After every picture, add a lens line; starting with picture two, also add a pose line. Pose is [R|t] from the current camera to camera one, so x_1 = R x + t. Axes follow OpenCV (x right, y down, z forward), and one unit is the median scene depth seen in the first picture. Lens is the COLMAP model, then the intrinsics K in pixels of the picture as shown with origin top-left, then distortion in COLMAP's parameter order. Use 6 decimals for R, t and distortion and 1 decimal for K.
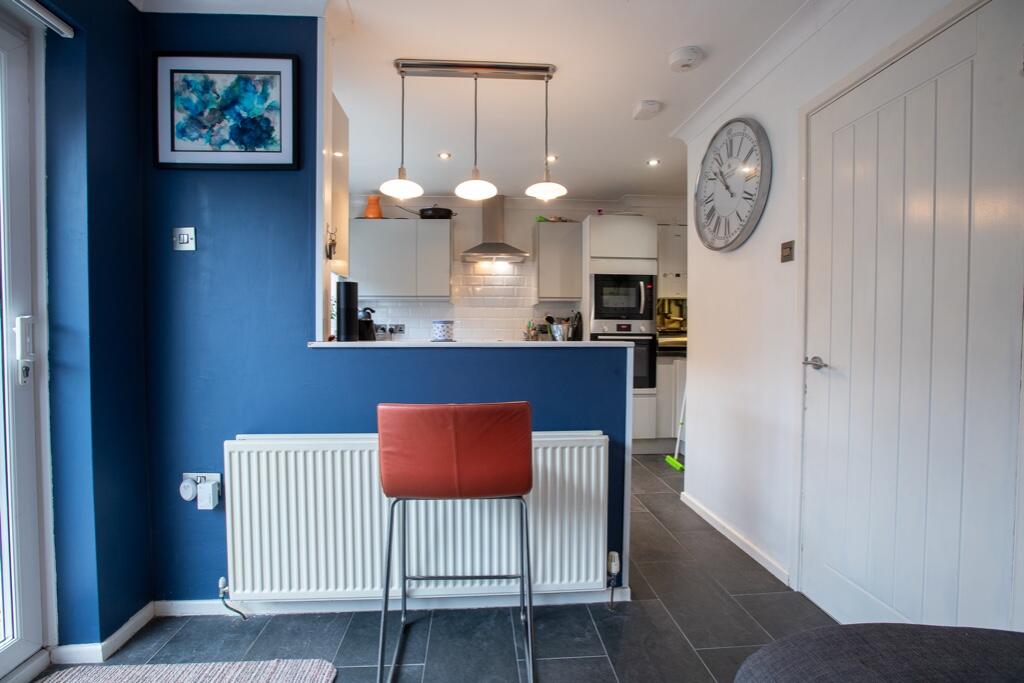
lens RADIAL K [[467.9, 0, 499.2], [0, 467.9, 322.8], [0, 0, 1]] dist [0.000408, 0.000051]
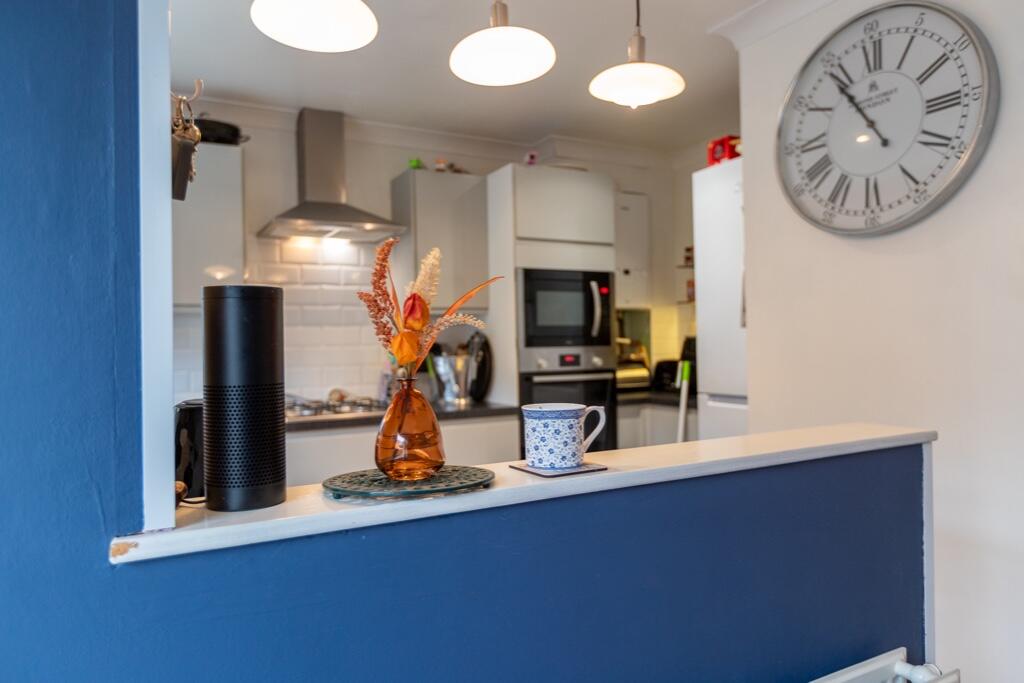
lens RADIAL K [[681.3, 0, 512.0], [0, 681.3, 341.5], [0, 0, 1]] dist [0.003923, -0.000101]
pose [[0.909277, -0.020973, 0.415663, -0.153730], [0.017115, 0.999769, 0.013005, -0.025567], [-0.415840, -0.004711, 0.909426, 0.253128]]
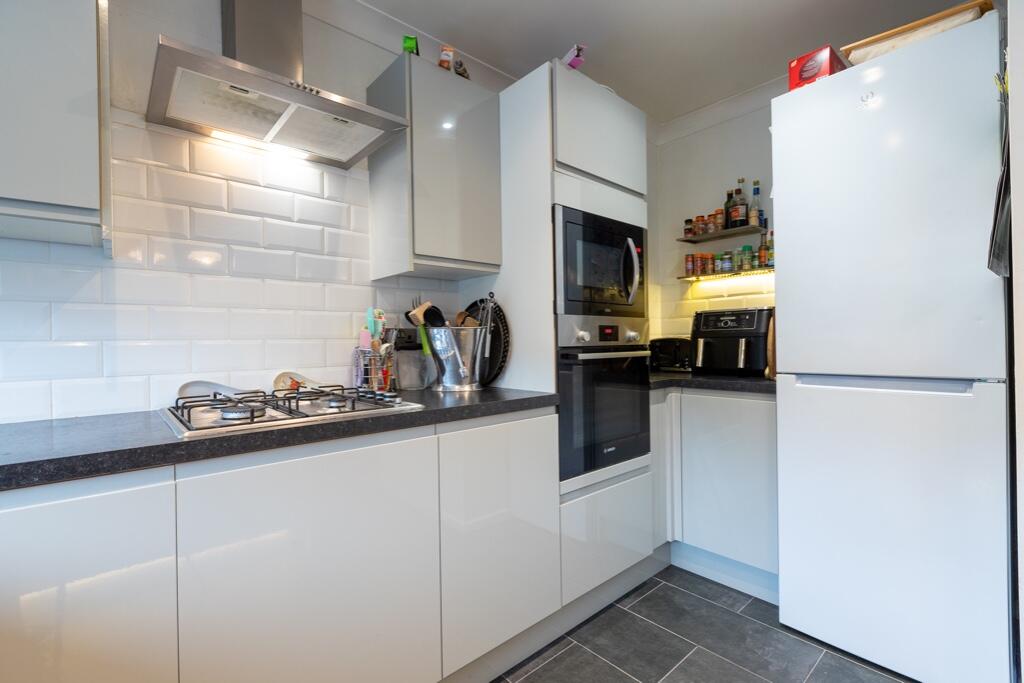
lens RADIAL K [[450.1, 0, 502.1], [0, 450.1, 341.7], [0, 0, 1]] dist [0.000271, 0.000063]
pose [[0.790735, -0.010493, 0.612069, -0.086720], [0.010542, 0.999938, 0.003523, 0.016113], [-0.612068, 0.003667, 0.790797, 0.713904]]
